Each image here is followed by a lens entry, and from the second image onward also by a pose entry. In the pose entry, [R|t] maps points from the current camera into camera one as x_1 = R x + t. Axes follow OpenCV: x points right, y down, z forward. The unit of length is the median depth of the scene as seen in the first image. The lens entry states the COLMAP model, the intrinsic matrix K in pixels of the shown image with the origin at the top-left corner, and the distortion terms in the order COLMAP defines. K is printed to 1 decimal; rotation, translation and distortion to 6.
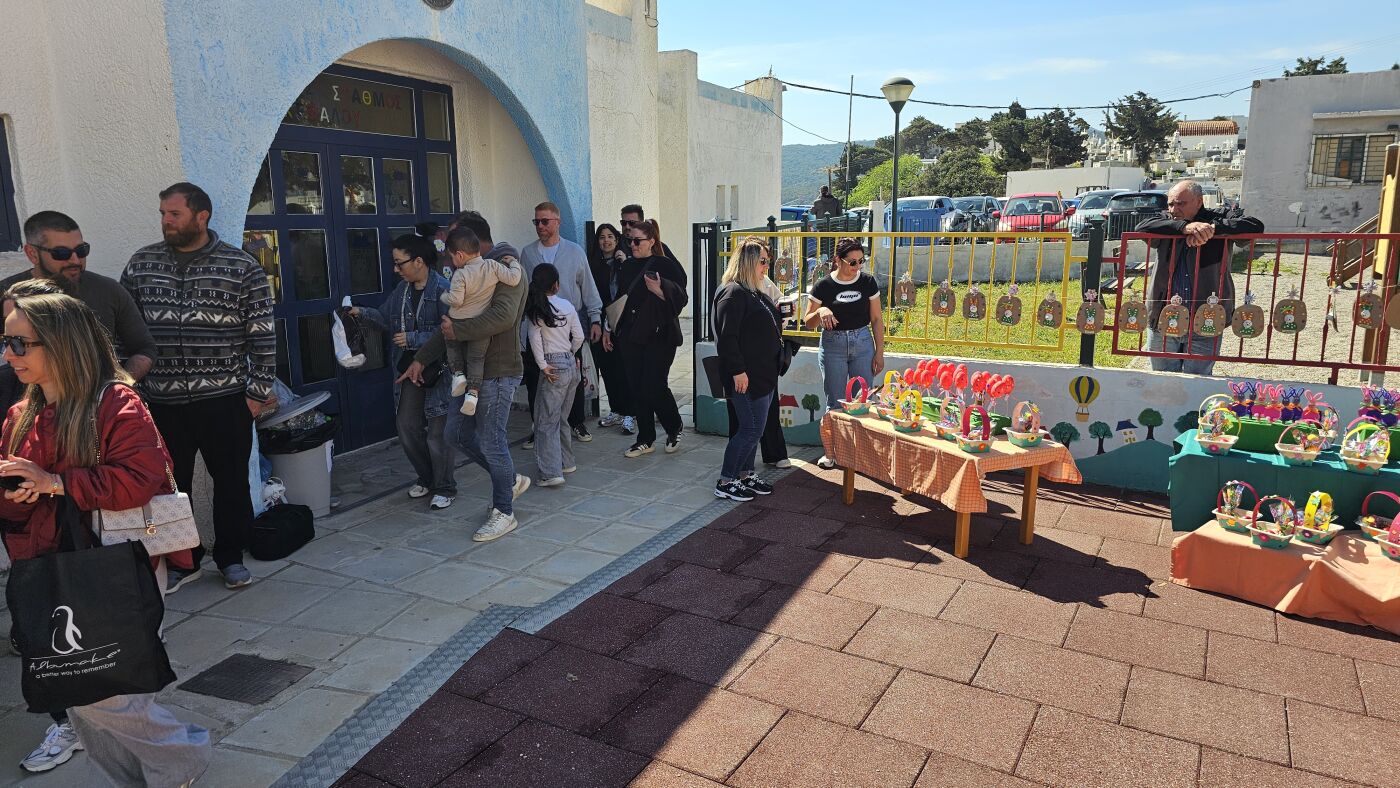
lens RADIAL K [[911.0, 0, 694.4], [0, 911.0, 409.9], [0, 0, 1]] dist [0.026917, -0.039551]
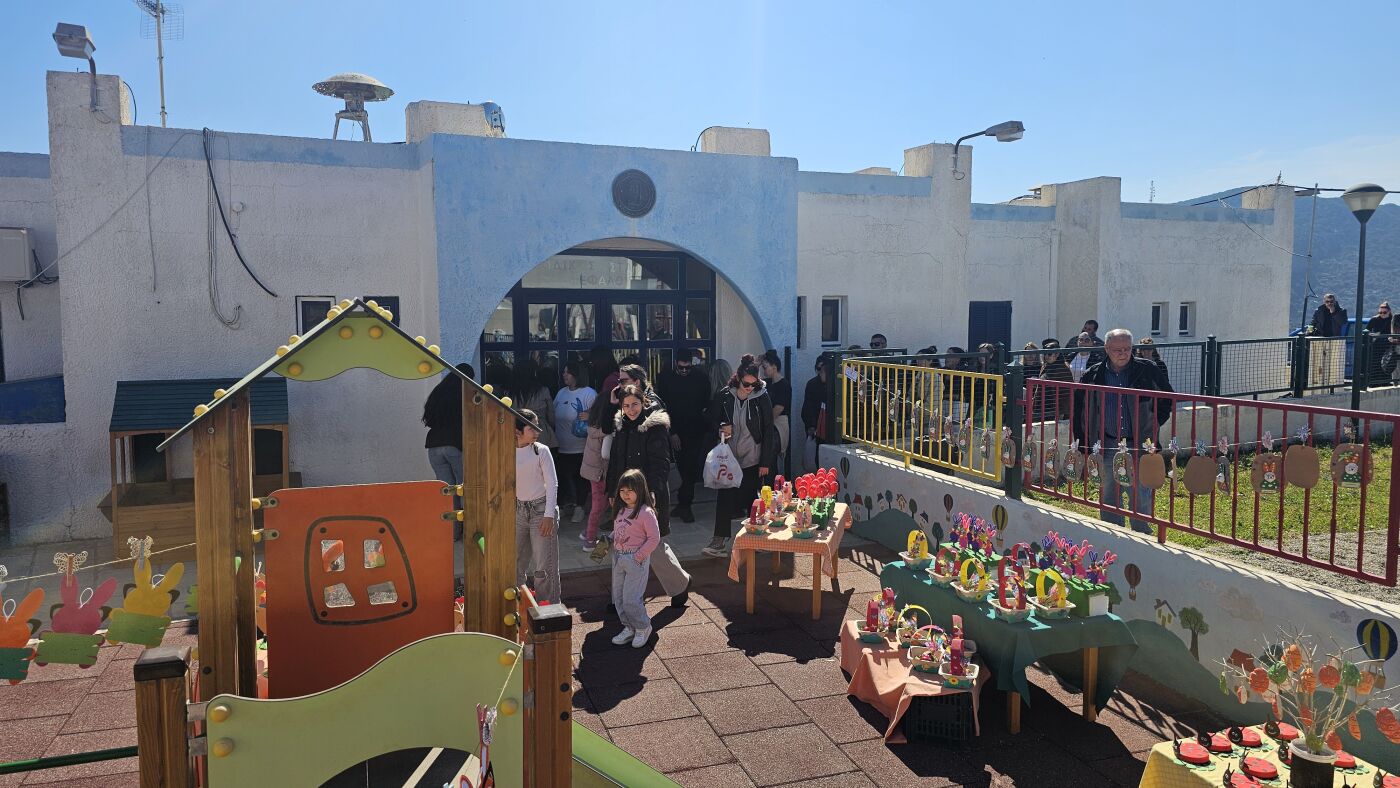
lens RADIAL K [[888.8, 0, 700.0], [0, 888.8, 394.0], [0, 0, 1]] dist [0.056091, -0.053835]
pose [[0.768272, 0.066699, -0.636639, 0.624818], [-0.142589, 0.987400, -0.068623, -0.034013], [0.624040, 0.143499, 0.768103, -0.059512]]
